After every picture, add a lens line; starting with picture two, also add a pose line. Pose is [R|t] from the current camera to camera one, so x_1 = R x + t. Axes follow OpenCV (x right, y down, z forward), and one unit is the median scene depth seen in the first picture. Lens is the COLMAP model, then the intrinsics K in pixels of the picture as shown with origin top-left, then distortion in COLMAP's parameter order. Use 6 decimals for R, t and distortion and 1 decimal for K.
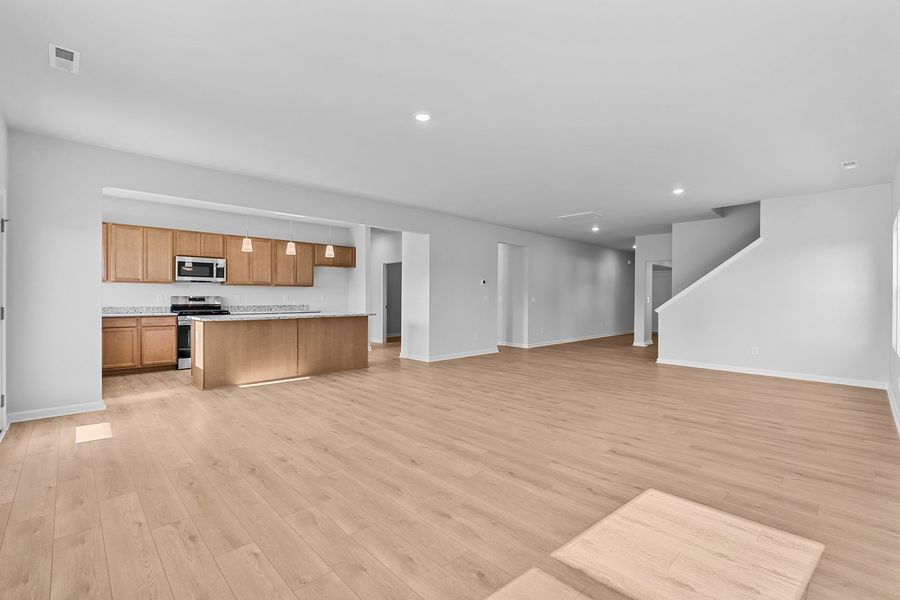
lens RADIAL K [[411.3, 0, 465.4], [0, 411.3, 302.8], [0, 0, 1]] dist [-0.000444, 0.000006]
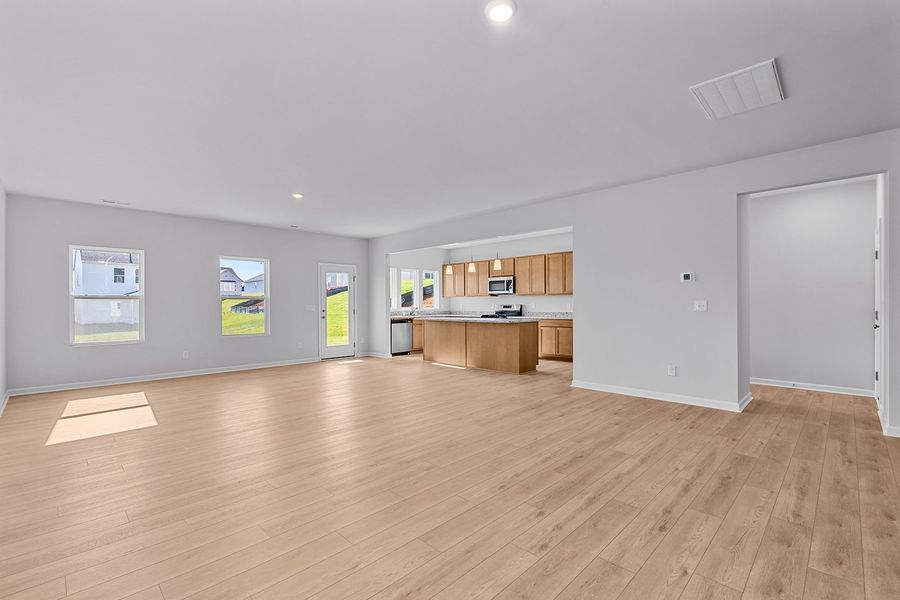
lens RADIAL K [[411.3, 0, 465.4], [0, 411.3, 302.8], [0, 0, 1]] dist [-0.000444, 0.000006]
pose [[0.047379, -0.010061, -0.998826, 0.730014], [-0.009654, 0.999898, -0.010529, -0.005487], [0.998830, 0.010142, 0.047277, 0.785750]]
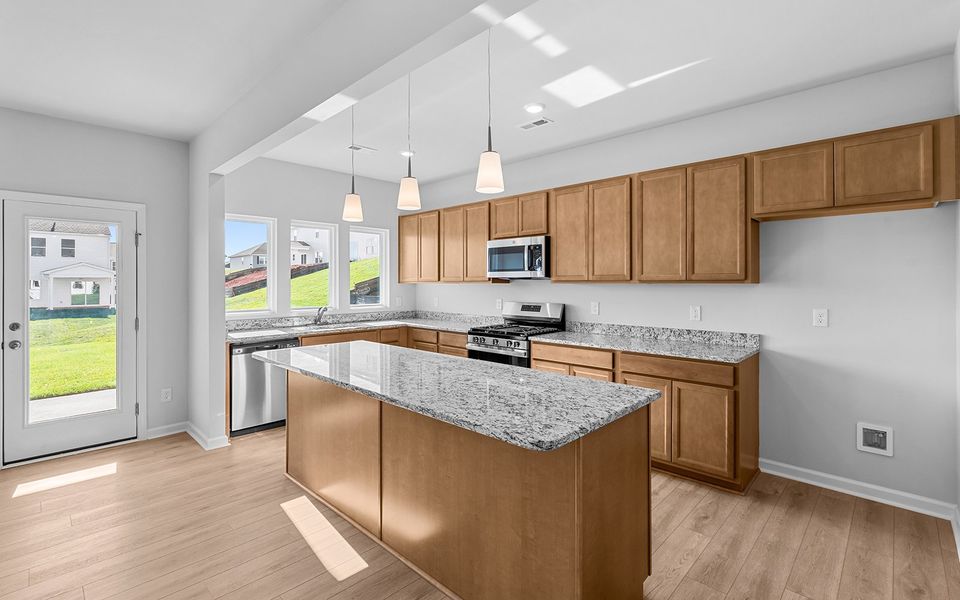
lens RADIAL K [[434.4, 0, 480.0], [0, 434.4, 284.4], [0, 0, 1]] dist [-0.001877, -0.000373]
pose [[0.025929, -0.001075, -0.999663, -0.019916], [-0.014957, 0.999887, -0.001463, -0.040353], [0.999552, 0.014990, 0.025910, 0.901975]]
